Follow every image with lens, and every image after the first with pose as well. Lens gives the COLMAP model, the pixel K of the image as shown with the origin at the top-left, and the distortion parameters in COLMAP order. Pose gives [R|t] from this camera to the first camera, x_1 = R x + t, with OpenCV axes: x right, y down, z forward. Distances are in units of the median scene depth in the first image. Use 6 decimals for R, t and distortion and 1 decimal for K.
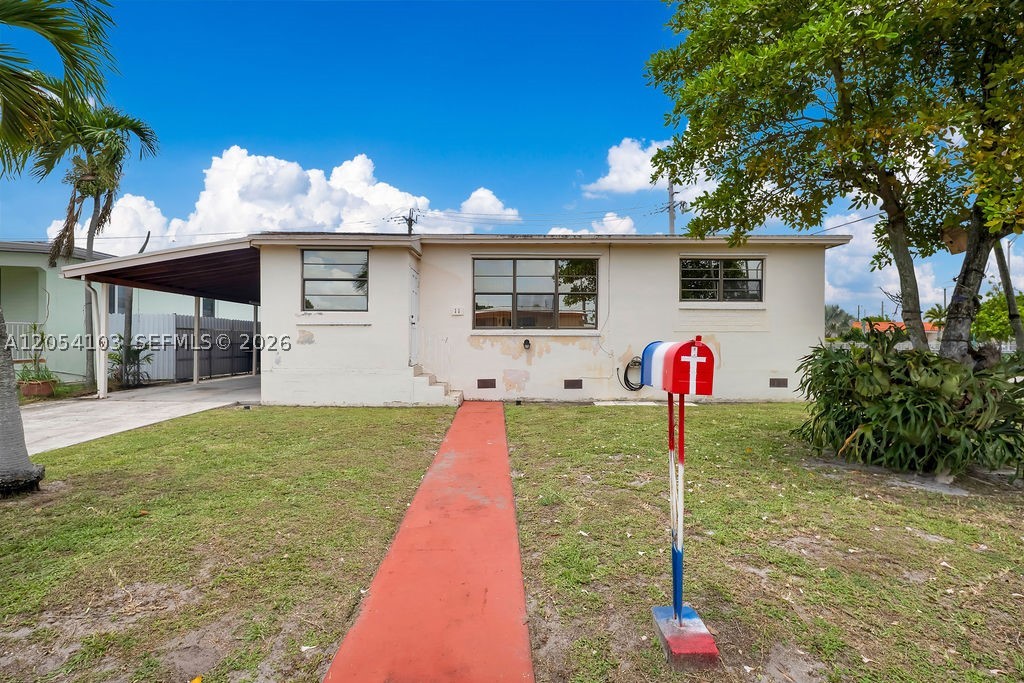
lens RADIAL K [[471.4, 0, 512.0], [0, 471.4, 341.5], [0, 0, 1]] dist [0.021832, -0.000263]
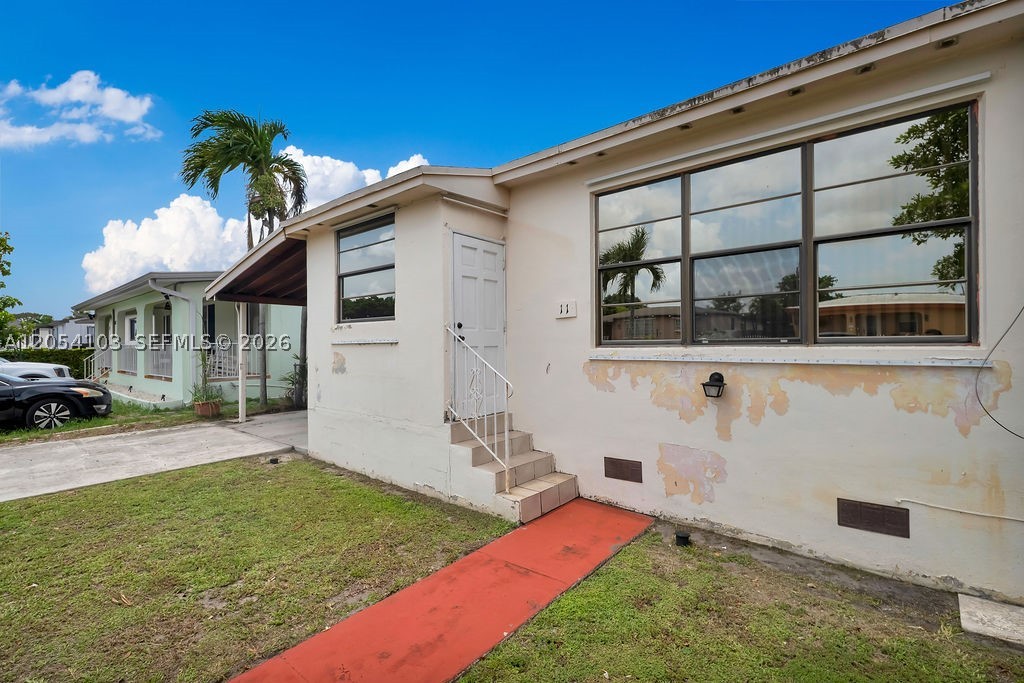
lens RADIAL K [[471.4, 0, 512.0], [0, 471.4, 341.5], [0, 0, 1]] dist [0.021832, -0.000263]
pose [[0.750662, -0.012408, -0.660570, 0.163119], [0.009949, 0.999923, -0.007477, -0.028439], [0.660611, -0.000959, 0.750727, 0.599228]]
